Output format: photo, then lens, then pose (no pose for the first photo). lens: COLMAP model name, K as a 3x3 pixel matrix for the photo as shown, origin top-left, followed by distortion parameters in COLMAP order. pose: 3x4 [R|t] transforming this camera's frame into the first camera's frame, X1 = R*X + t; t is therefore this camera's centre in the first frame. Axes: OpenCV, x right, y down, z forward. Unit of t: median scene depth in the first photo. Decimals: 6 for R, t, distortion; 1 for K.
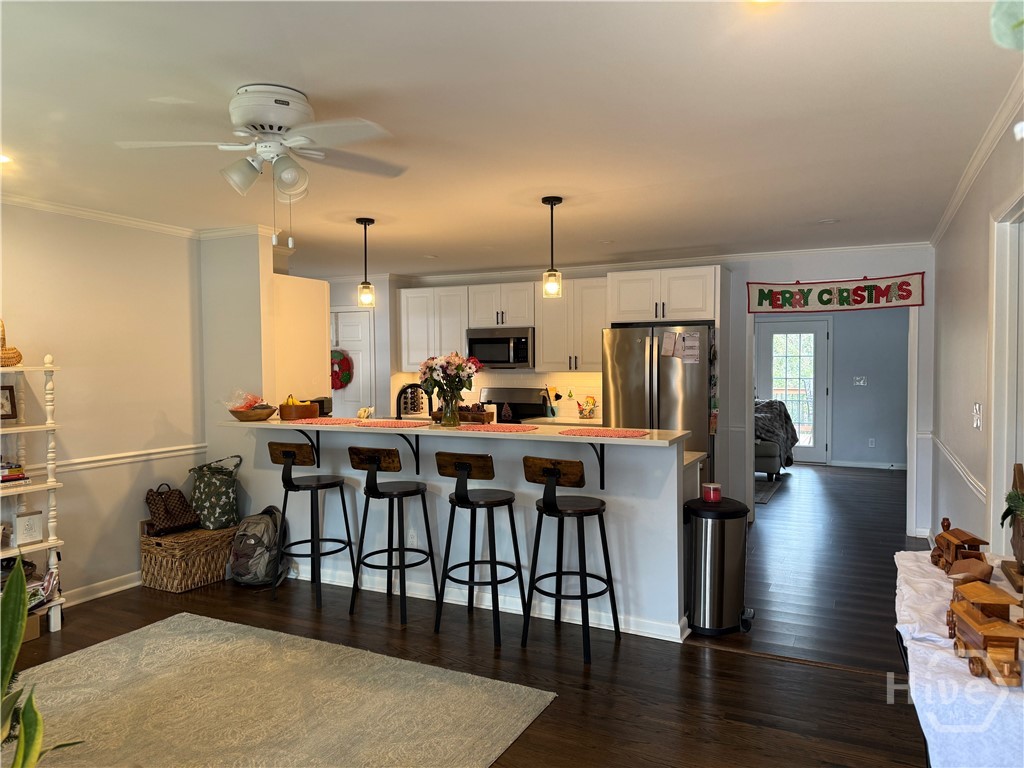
lens RADIAL K [[708.1, 0, 505.8], [0, 708.1, 384.4], [0, 0, 1]] dist [0.096826, -0.137103]
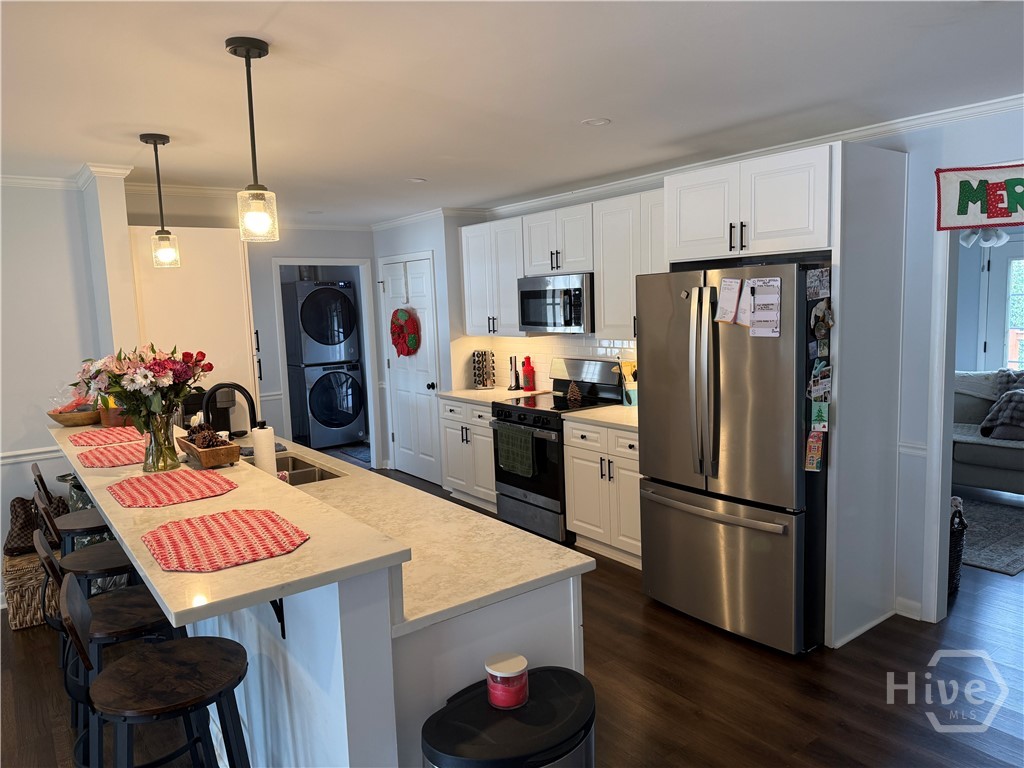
lens RADIAL K [[708.1, 0, 505.8], [0, 708.1, 384.4], [0, 0, 1]] dist [0.096826, -0.137103]
pose [[0.891471, 0.027171, -0.452263, 0.317387], [0.015717, 0.995745, 0.090803, -0.043954], [0.452805, -0.088057, 0.887250, 0.418038]]
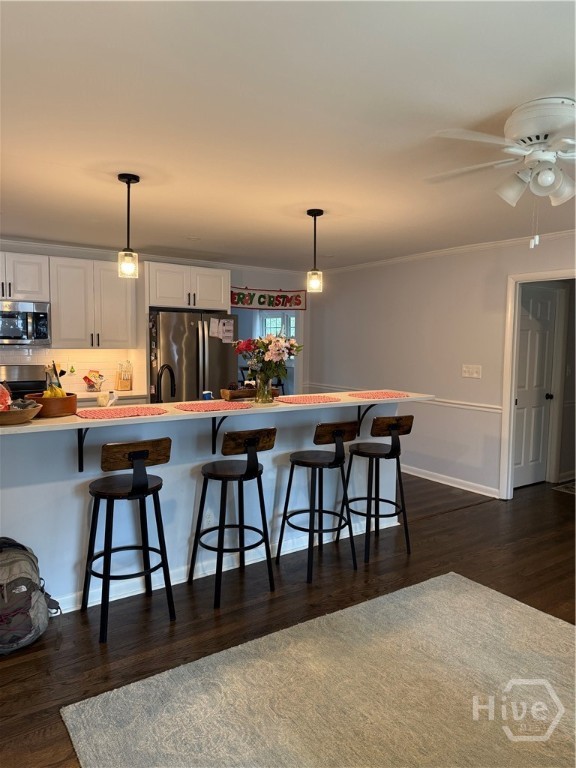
lens RADIAL K [[531.1, 0, 287.9], [0, 531.1, 387.9], [0, 0, 1]] dist [0.096826, -0.137103]
pose [[0.485678, -0.067905, 0.871496, -0.538690], [0.010825, 0.997369, 0.071681, -0.015009], [-0.874071, -0.025380, 0.485135, 0.399926]]
